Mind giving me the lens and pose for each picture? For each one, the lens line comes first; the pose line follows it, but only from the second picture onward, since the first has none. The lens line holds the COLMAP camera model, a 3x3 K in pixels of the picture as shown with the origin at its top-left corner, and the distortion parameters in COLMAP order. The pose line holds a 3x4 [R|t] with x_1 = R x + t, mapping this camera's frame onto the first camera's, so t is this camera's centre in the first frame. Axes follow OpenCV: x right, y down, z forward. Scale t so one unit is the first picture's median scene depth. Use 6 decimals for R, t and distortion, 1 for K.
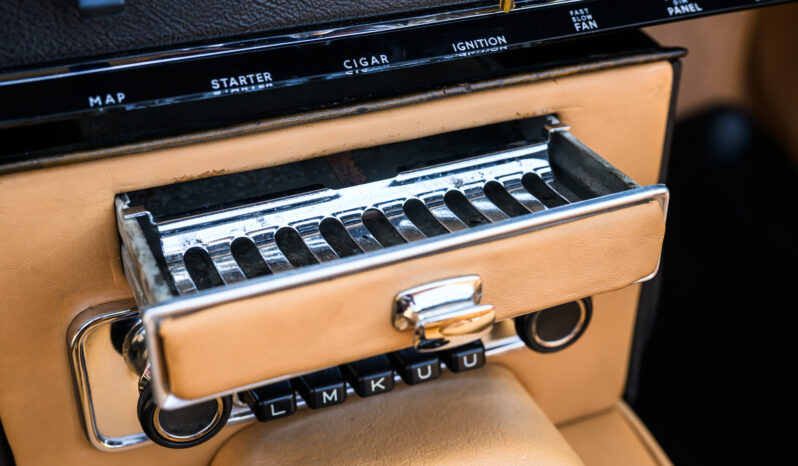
lens RADIAL K [[1085.8, 0, 399.0], [0, 1085.8, 233.0], [0, 0, 1]] dist [0.131816, -0.697087]
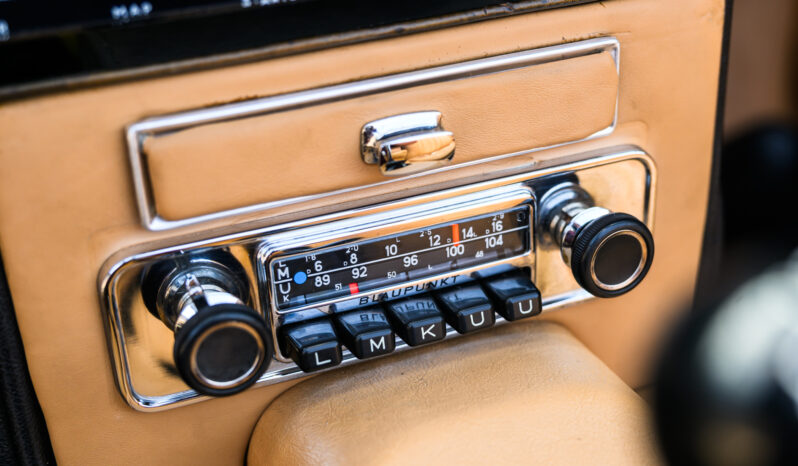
lens RADIAL K [[1085.8, 0, 399.0], [0, 1085.8, 233.0], [0, 0, 1]] dist [0.131816, -0.697087]
pose [[0.998372, -0.042143, -0.038445, -0.005024], [0.038727, 0.995573, -0.085638, 0.135962], [0.041884, 0.084010, 0.995584, 0.062908]]
